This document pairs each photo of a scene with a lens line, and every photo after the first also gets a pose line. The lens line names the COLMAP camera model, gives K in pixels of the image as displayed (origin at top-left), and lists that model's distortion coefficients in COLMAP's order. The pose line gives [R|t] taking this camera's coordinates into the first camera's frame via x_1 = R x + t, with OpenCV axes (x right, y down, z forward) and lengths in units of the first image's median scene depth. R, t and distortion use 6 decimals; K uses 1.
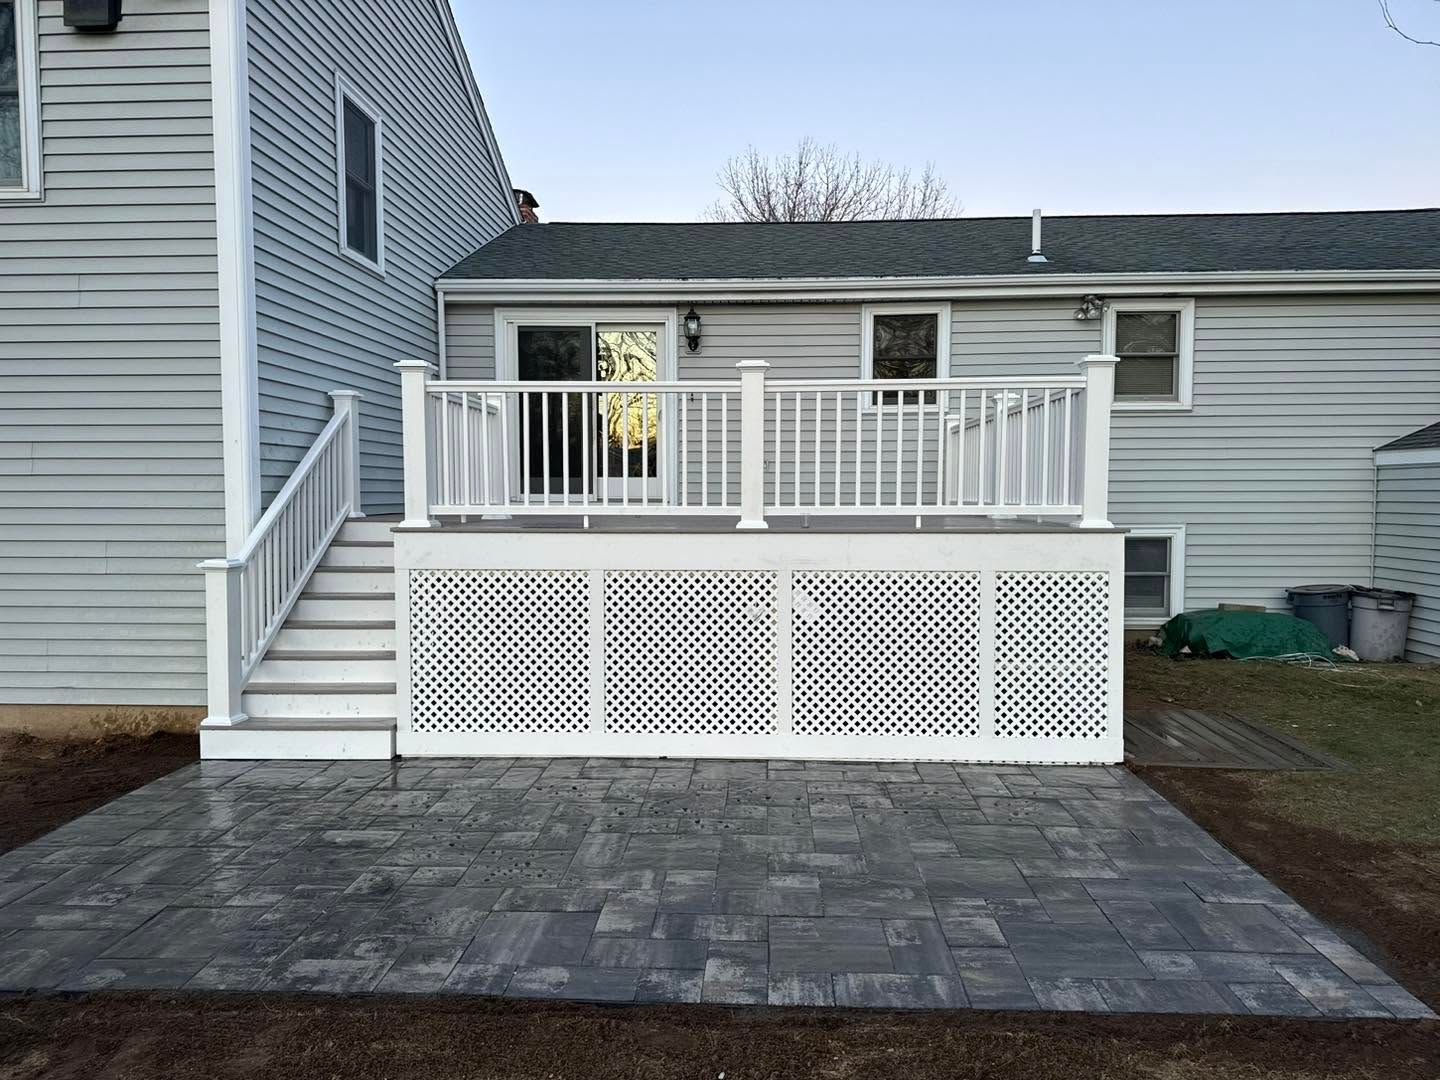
lens RADIAL K [[1011.9, 0, 720.0], [0, 1011.9, 540.0], [0, 0, 1]] dist [0.072678, -0.091672]
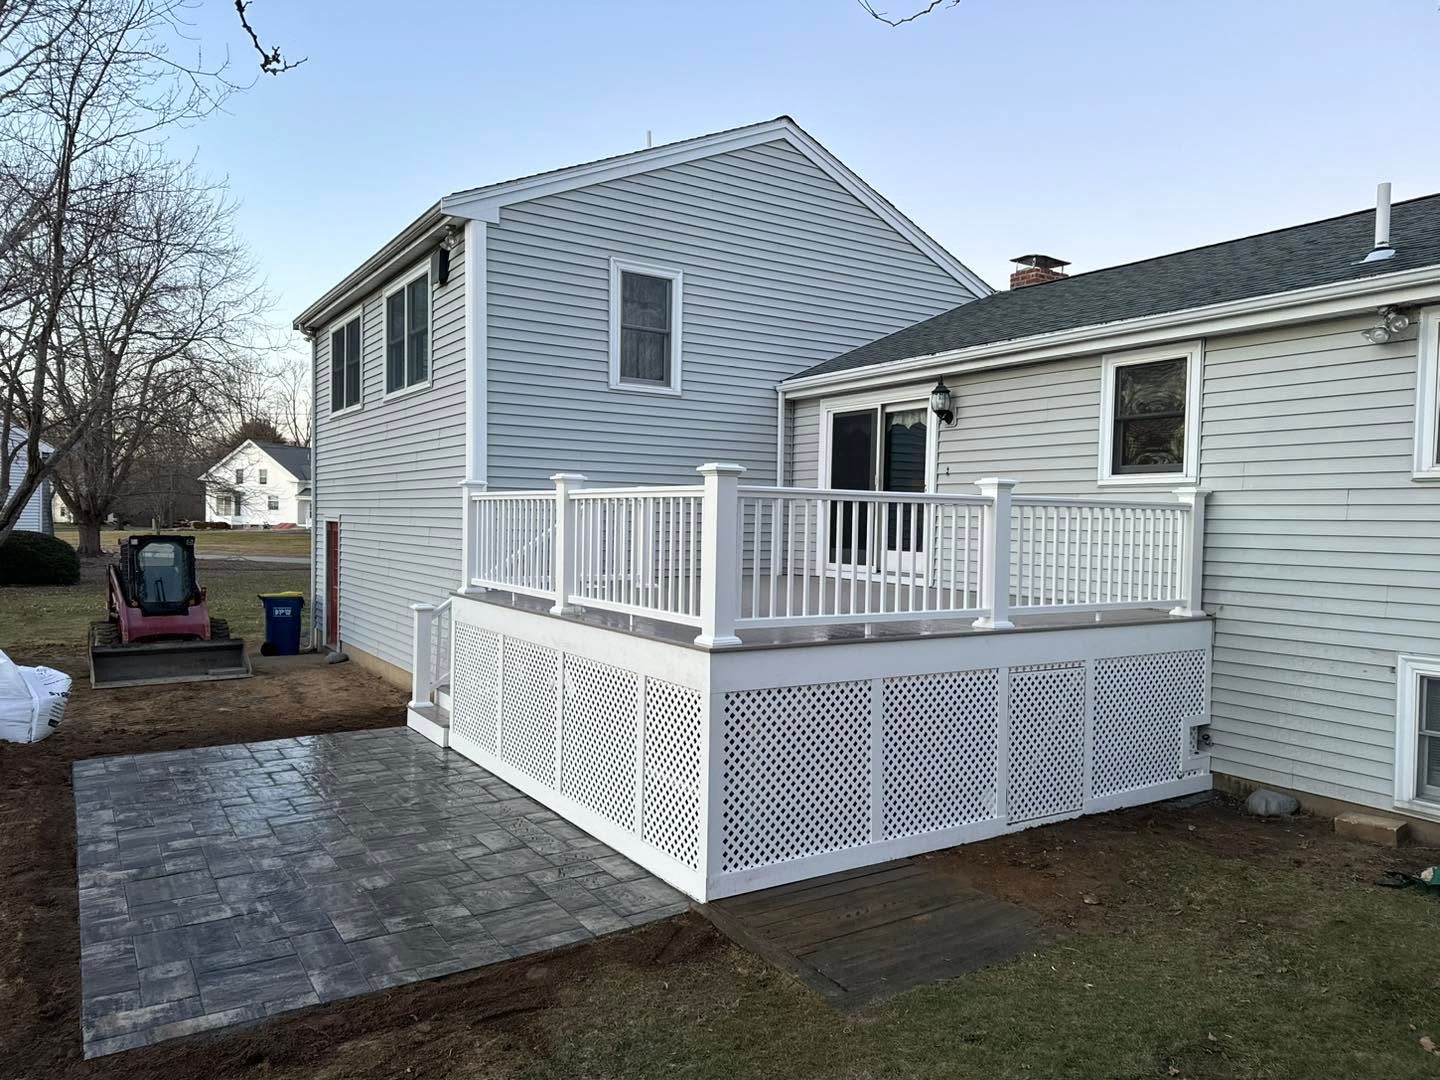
lens RADIAL K [[1011.9, 0, 720.0], [0, 1011.9, 540.0], [0, 0, 1]] dist [0.072678, -0.091672]
pose [[0.575516, 0.025782, -0.817384, 1.133414], [-0.055168, 0.998450, -0.007350, -0.100376], [0.815928, 0.049324, 0.576046, 0.469397]]
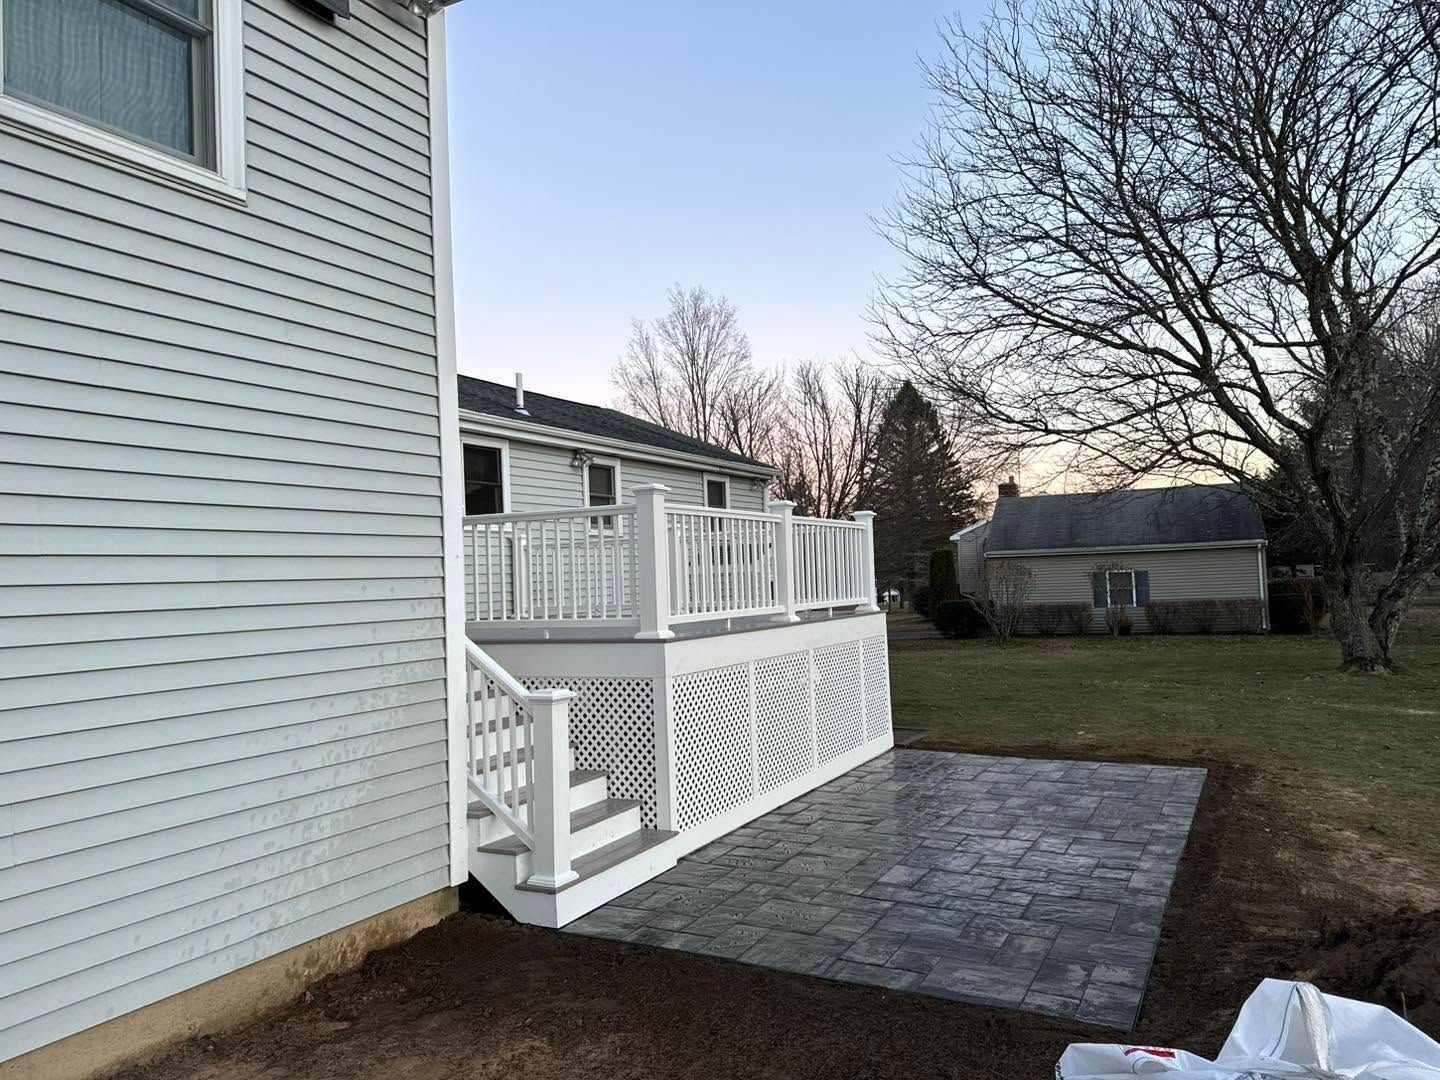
lens RADIAL K [[1002.1, 0, 720.0], [0, 1002.1, 540.0], [0, 0, 1]] dist [0.053670, -0.091619]
pose [[0.435458, 0.018552, 0.900018, -1.244826], [0.083290, 0.994669, -0.060802, -0.047139], [-0.896348, 0.101439, 0.431591, 0.498827]]
